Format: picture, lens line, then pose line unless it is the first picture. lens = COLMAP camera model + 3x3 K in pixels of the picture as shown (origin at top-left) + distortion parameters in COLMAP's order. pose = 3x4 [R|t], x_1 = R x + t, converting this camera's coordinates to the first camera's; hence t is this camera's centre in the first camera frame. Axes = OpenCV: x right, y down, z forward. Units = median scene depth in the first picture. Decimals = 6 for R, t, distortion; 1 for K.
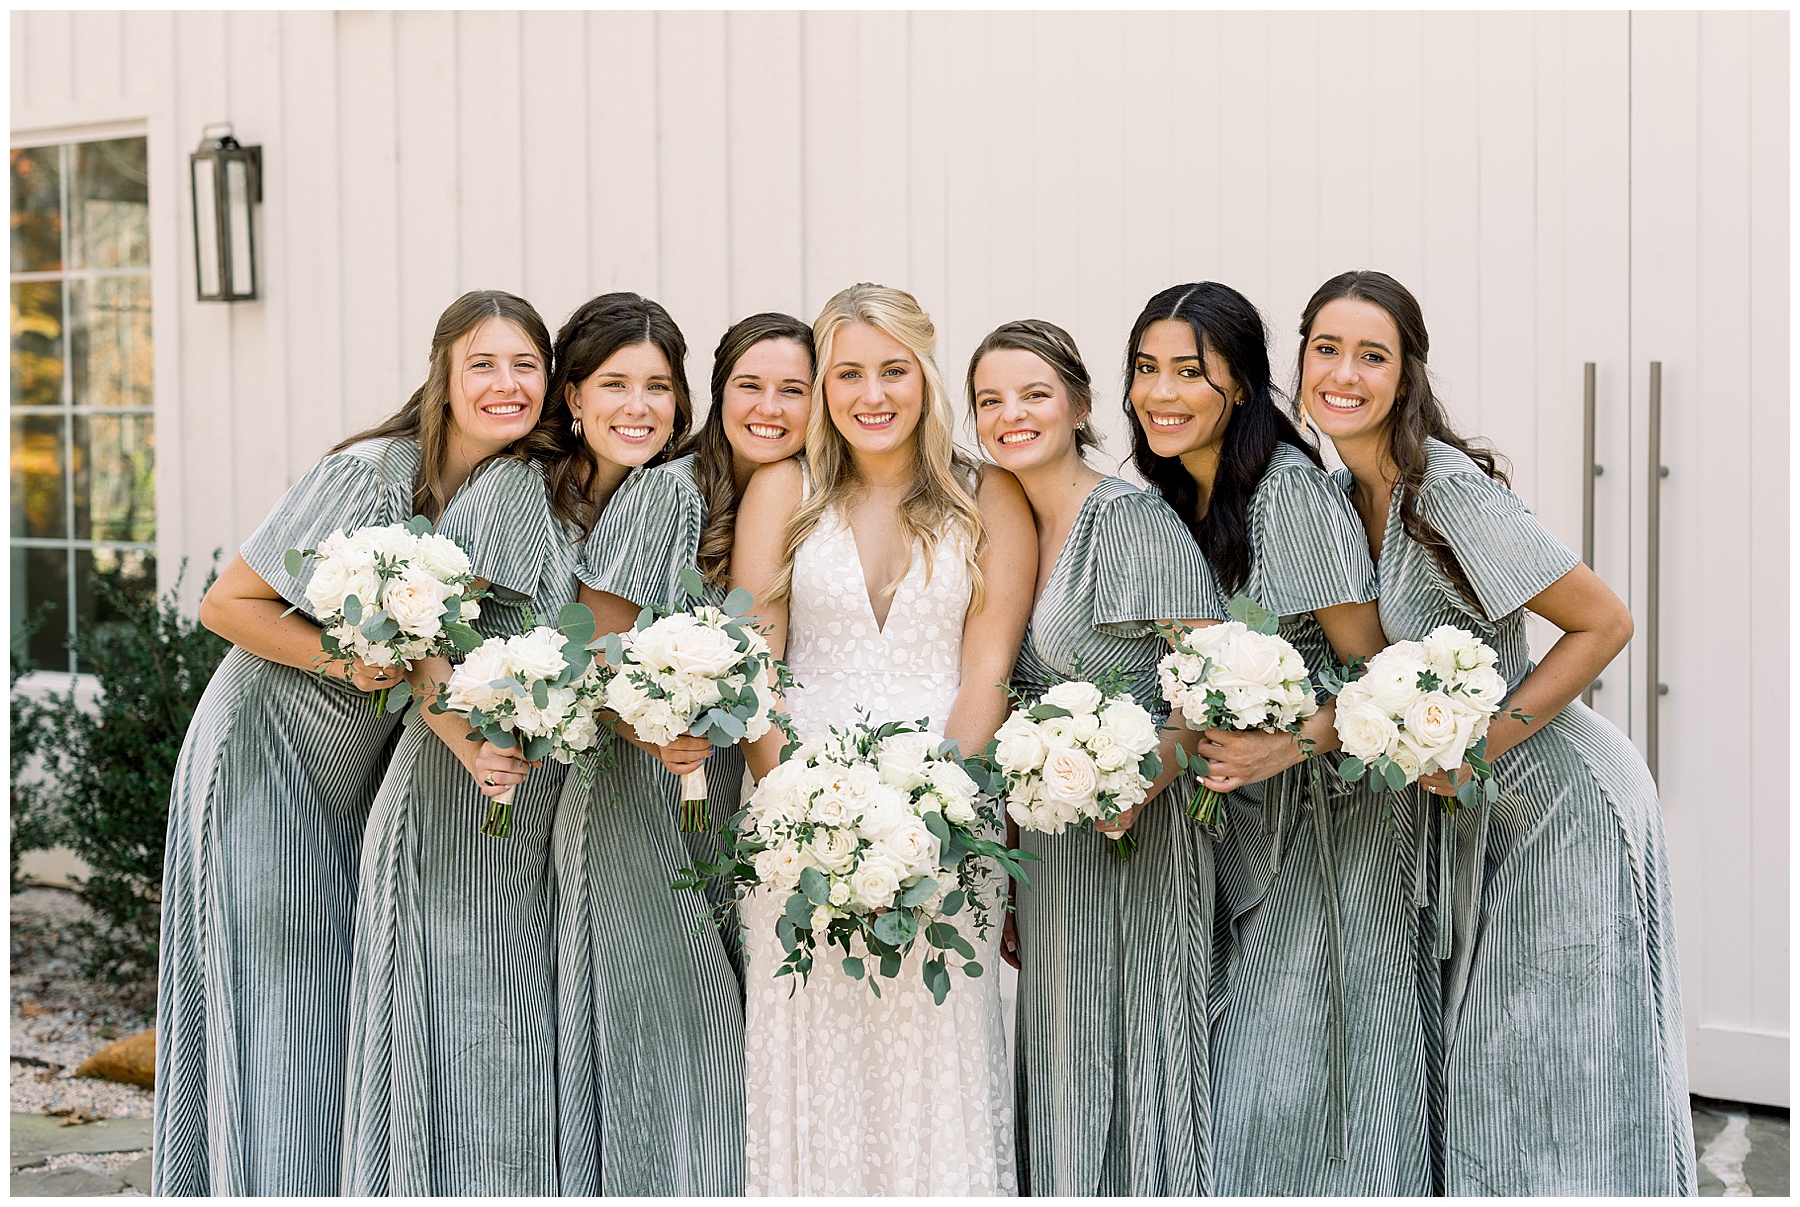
lens RADIAL K [[2914.1, 0, 901.6], [0, 2914.1, 533.1], [0, 0, 1]] dist [0.002089, 0.079016]
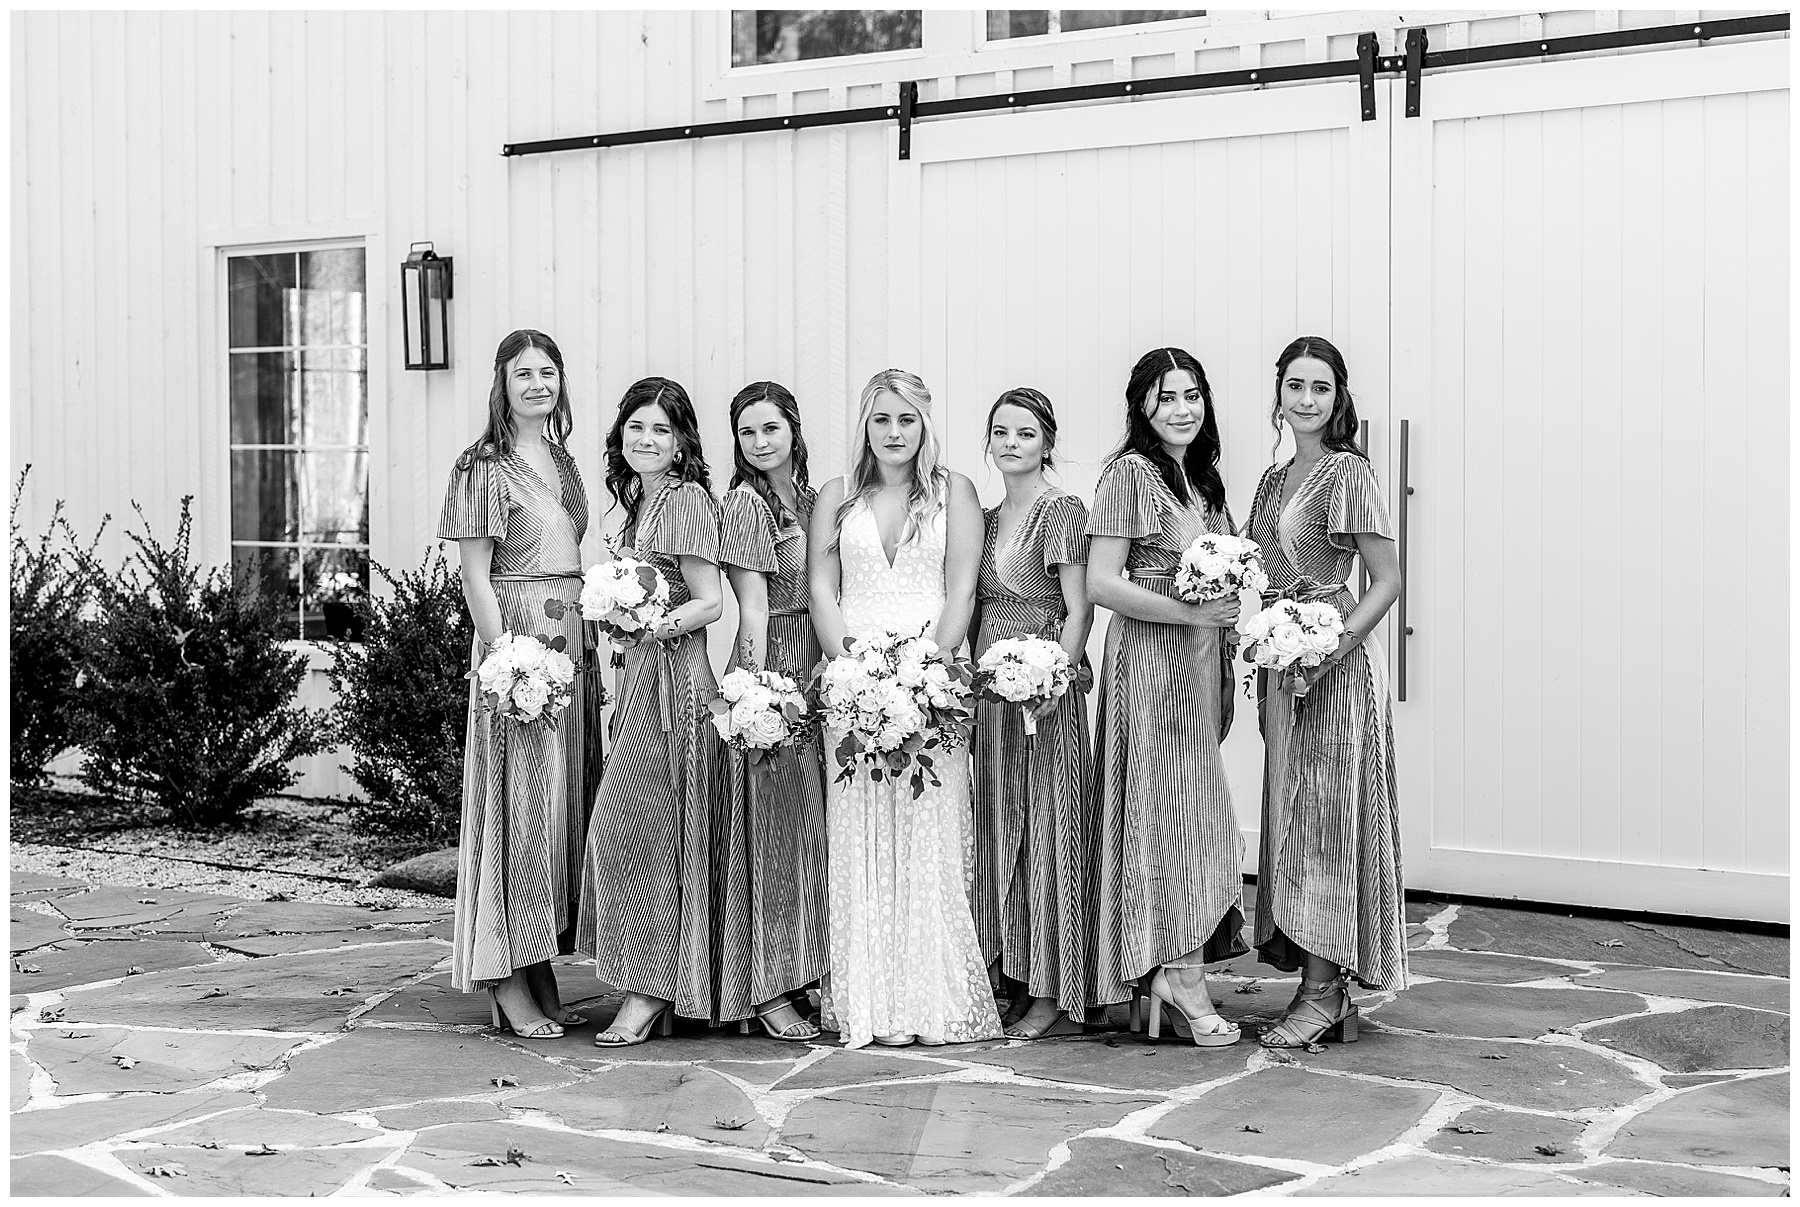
lens RADIAL K [[2882.5, 0, 925.6], [0, 2882.5, 570.0], [0, 0, 1]] dist [0.003757, 0.044424]
pose [[0.999810, 0.004997, 0.018829, -0.022013], [-0.004949, 0.999984, -0.002621, 0.022590], [-0.018841, 0.002528, 0.999819, -0.456977]]
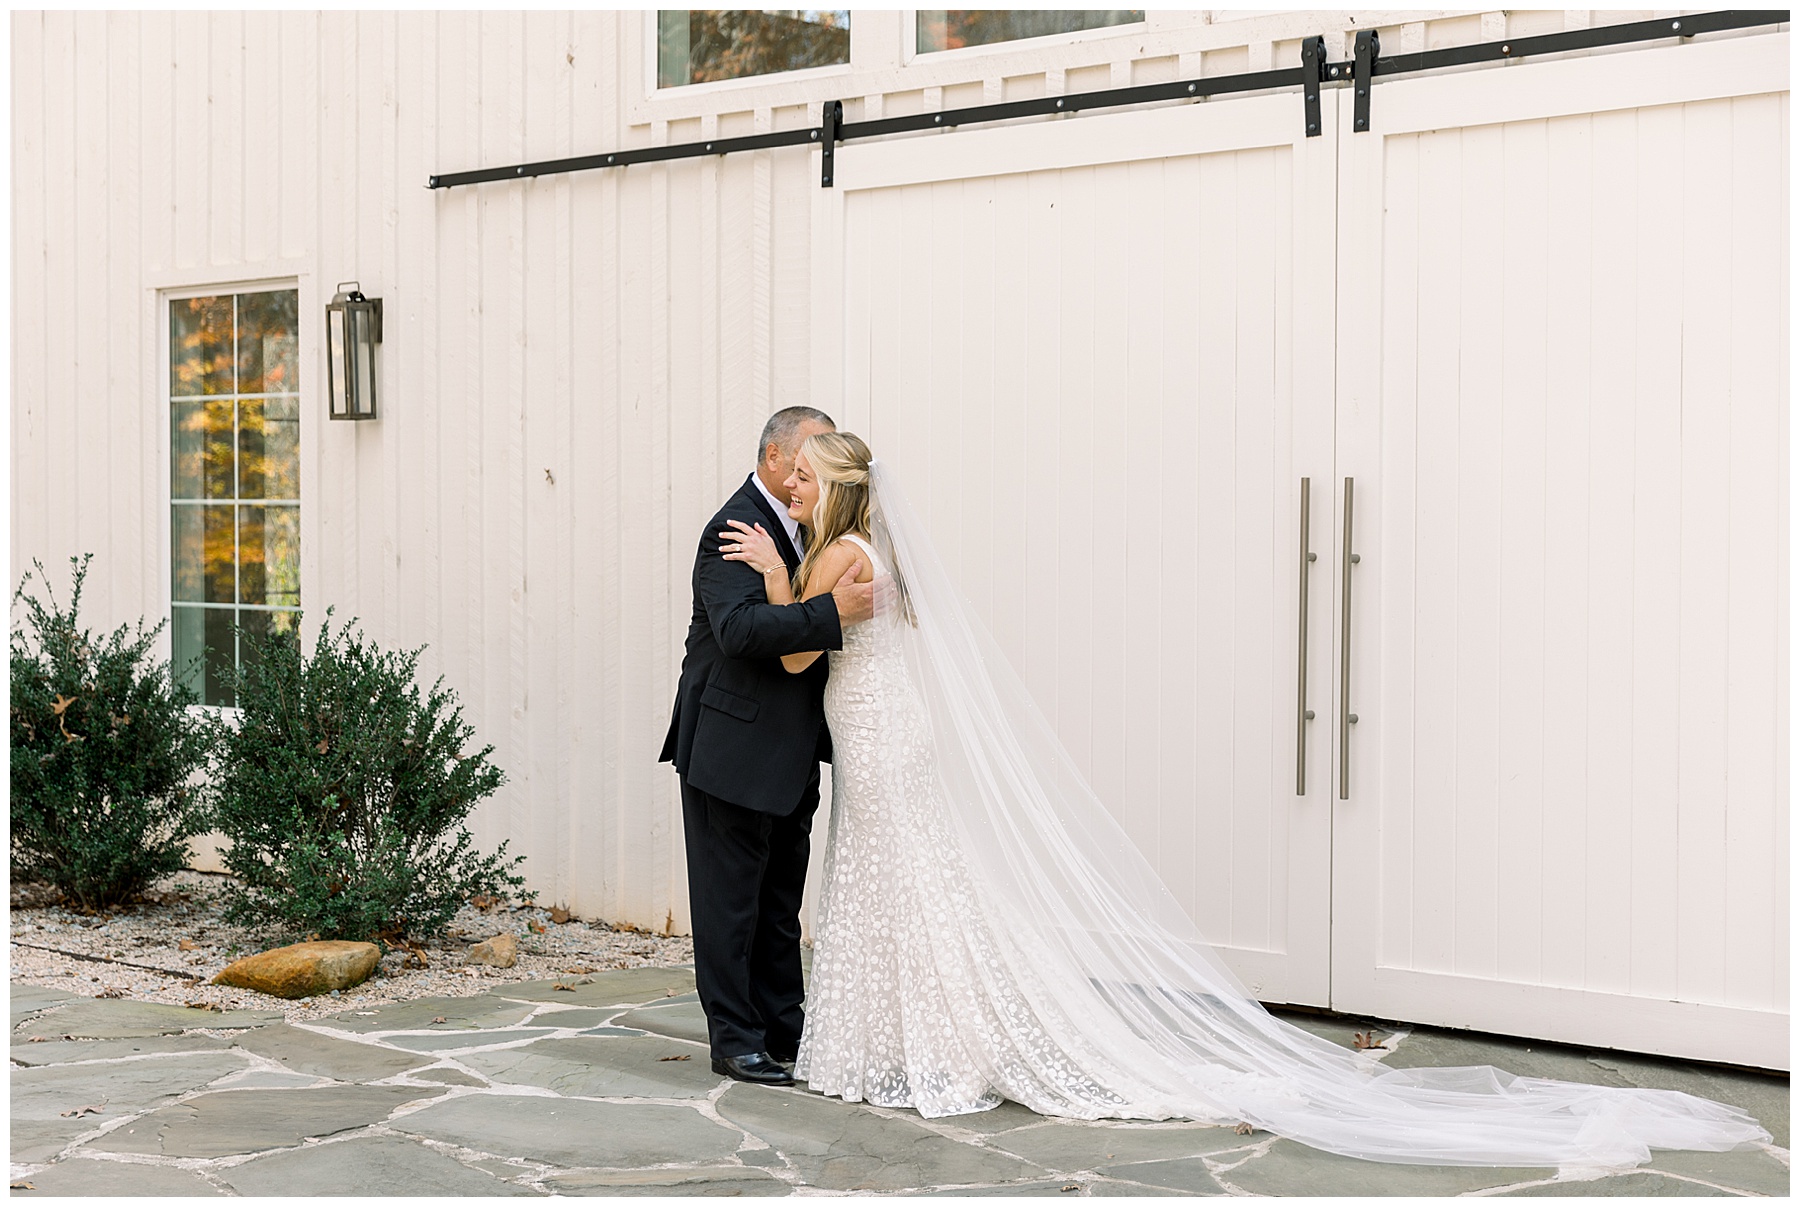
lens RADIAL K [[2872.8, 0, 902.8], [0, 2872.8, 627.7], [0, 0, 1]] dist [-0.002806, 0.006725]
pose [[0.997044, 0.014319, -0.075489, 0.131006], [-0.014459, 0.999895, -0.001306, 0.013454], [0.075462, 0.002394, 0.997146, -0.302559]]
